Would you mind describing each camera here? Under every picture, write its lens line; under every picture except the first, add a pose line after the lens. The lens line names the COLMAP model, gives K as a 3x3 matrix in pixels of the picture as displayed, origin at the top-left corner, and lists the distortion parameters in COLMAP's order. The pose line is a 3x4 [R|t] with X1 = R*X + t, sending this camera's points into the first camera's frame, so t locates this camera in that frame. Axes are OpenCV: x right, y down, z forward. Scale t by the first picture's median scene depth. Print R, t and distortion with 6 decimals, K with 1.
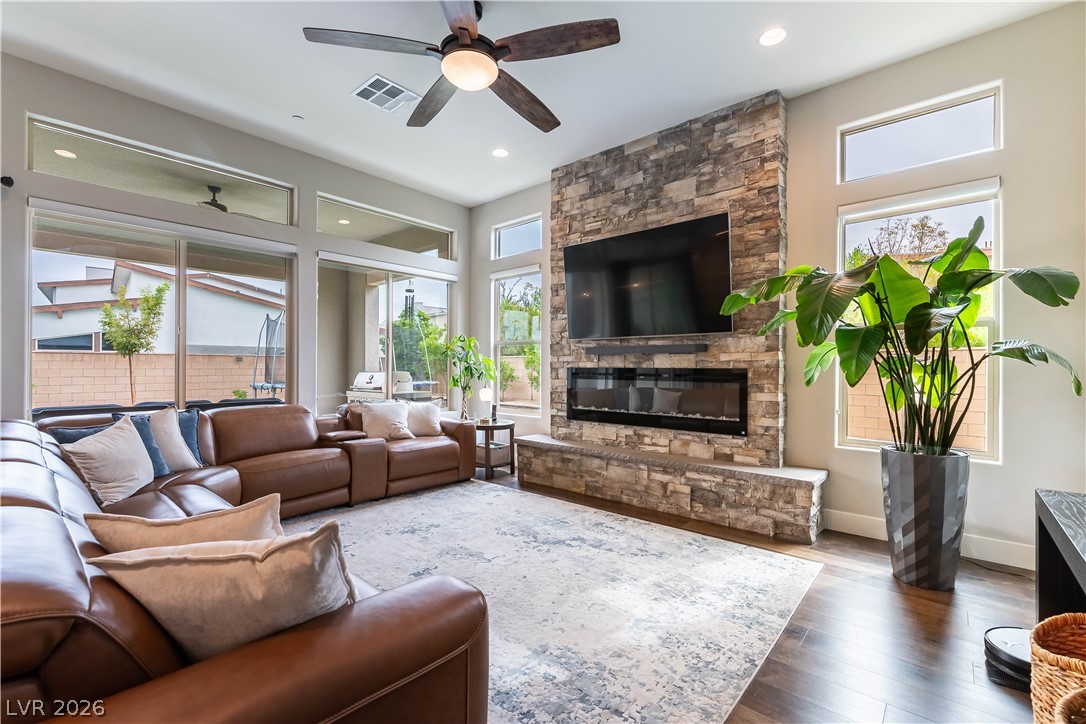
lens RADIAL K [[479.7, 0, 507.7], [0, 479.7, 362.7], [0, 0, 1]] dist [-0.002258, -0.000997]
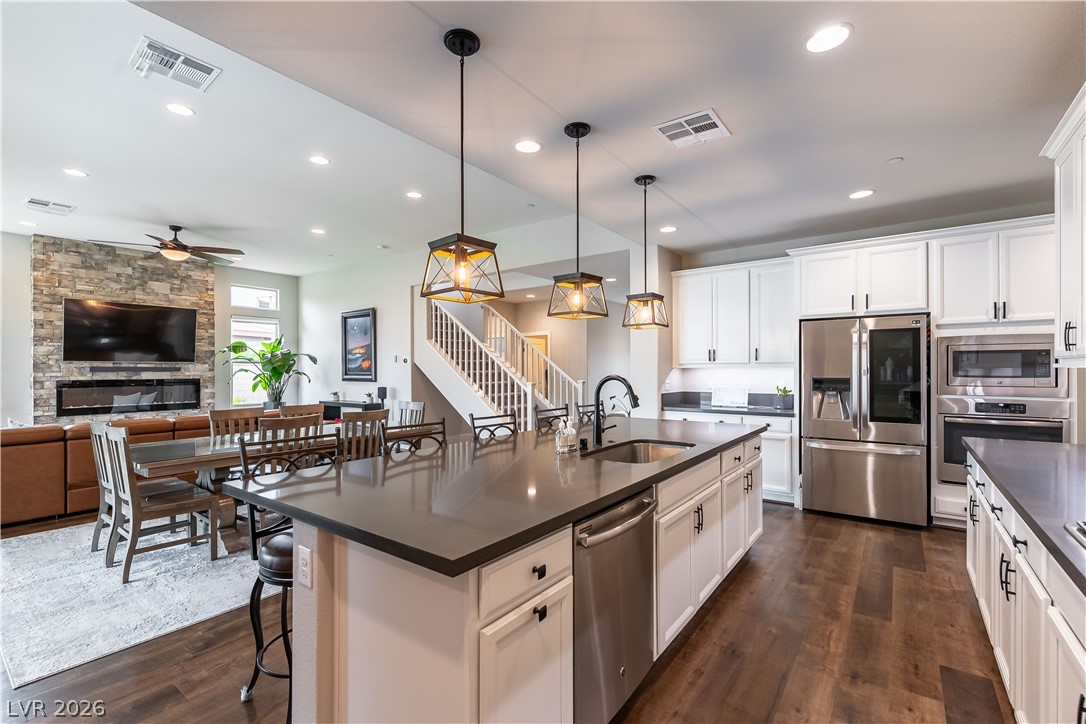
lens RADIAL K [[479.7, 0, 558.2], [0, 479.7, 371.5], [0, 0, 1]] dist [-0.002258, -0.000997]
pose [[-0.123259, -0.005379, 0.992360, -1.887653], [-0.003355, 0.999982, 0.005003, -0.036711], [-0.992369, -0.002713, -0.123275, -0.389726]]
